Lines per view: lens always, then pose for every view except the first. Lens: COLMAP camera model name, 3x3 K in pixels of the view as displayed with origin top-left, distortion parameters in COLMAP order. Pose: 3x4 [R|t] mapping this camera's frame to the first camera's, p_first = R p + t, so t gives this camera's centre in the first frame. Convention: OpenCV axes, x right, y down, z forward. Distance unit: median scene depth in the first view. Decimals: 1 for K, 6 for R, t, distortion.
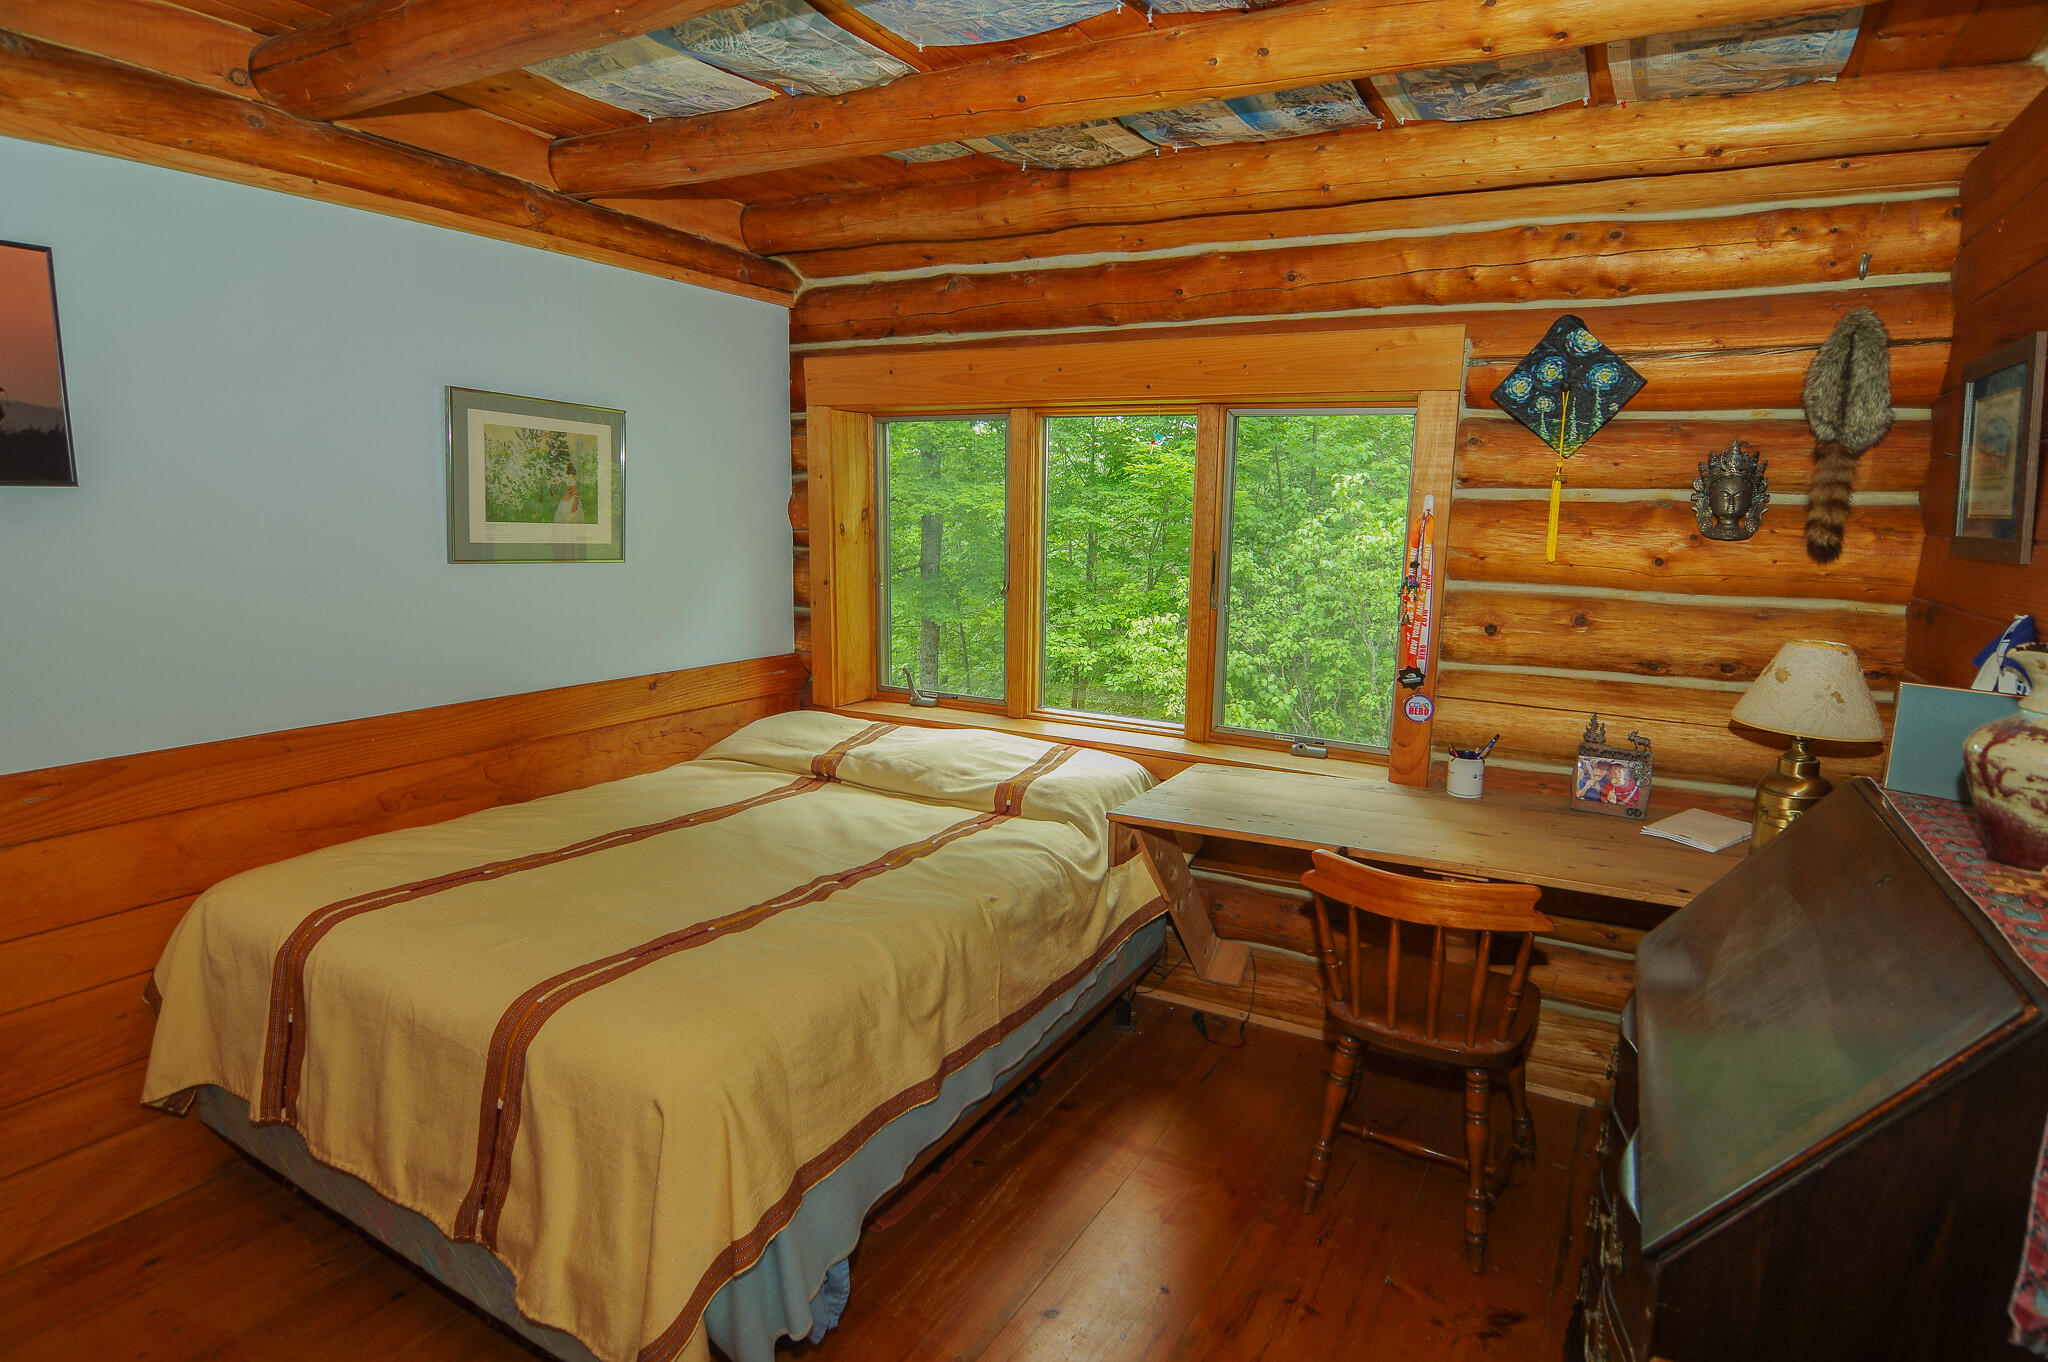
lens RADIAL K [[1095.0, 0, 1021.1], [0, 1095.0, 681.3], [0, 0, 1]] dist [-0.015315, -0.004720]
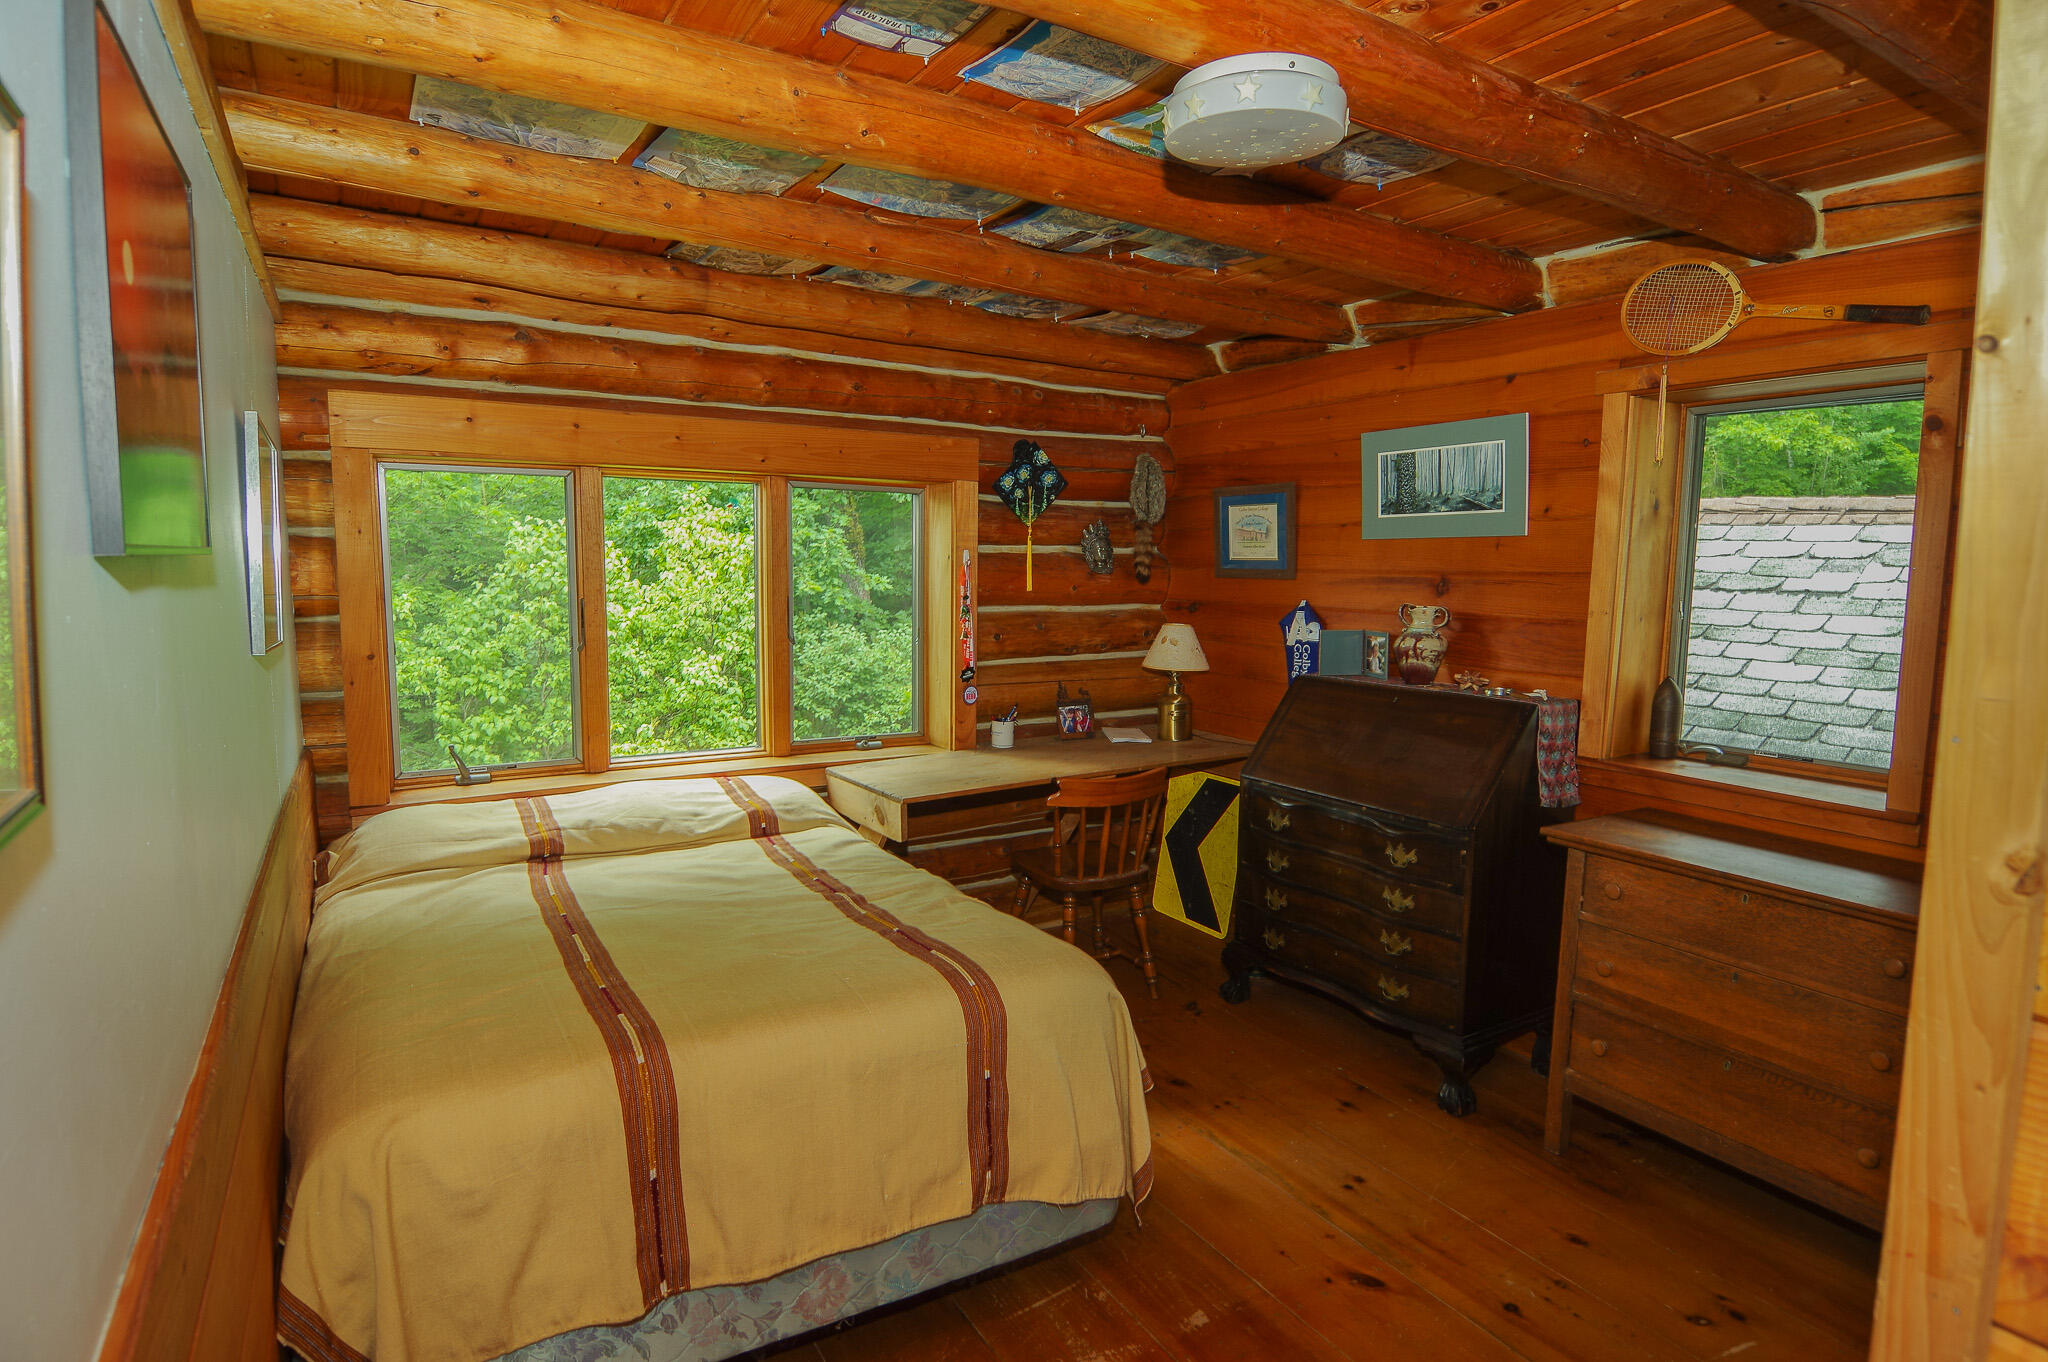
lens RADIAL K [[1095.0, 0, 1023.4], [0, 1095.0, 676.6], [0, 0, 1]] dist [-0.015315, -0.004720]
pose [[0.475380, -0.100470, 0.874025, -0.932823], [0.152338, 0.987852, 0.030699, -0.035828], [-0.866491, 0.118554, 0.484910, 0.241438]]
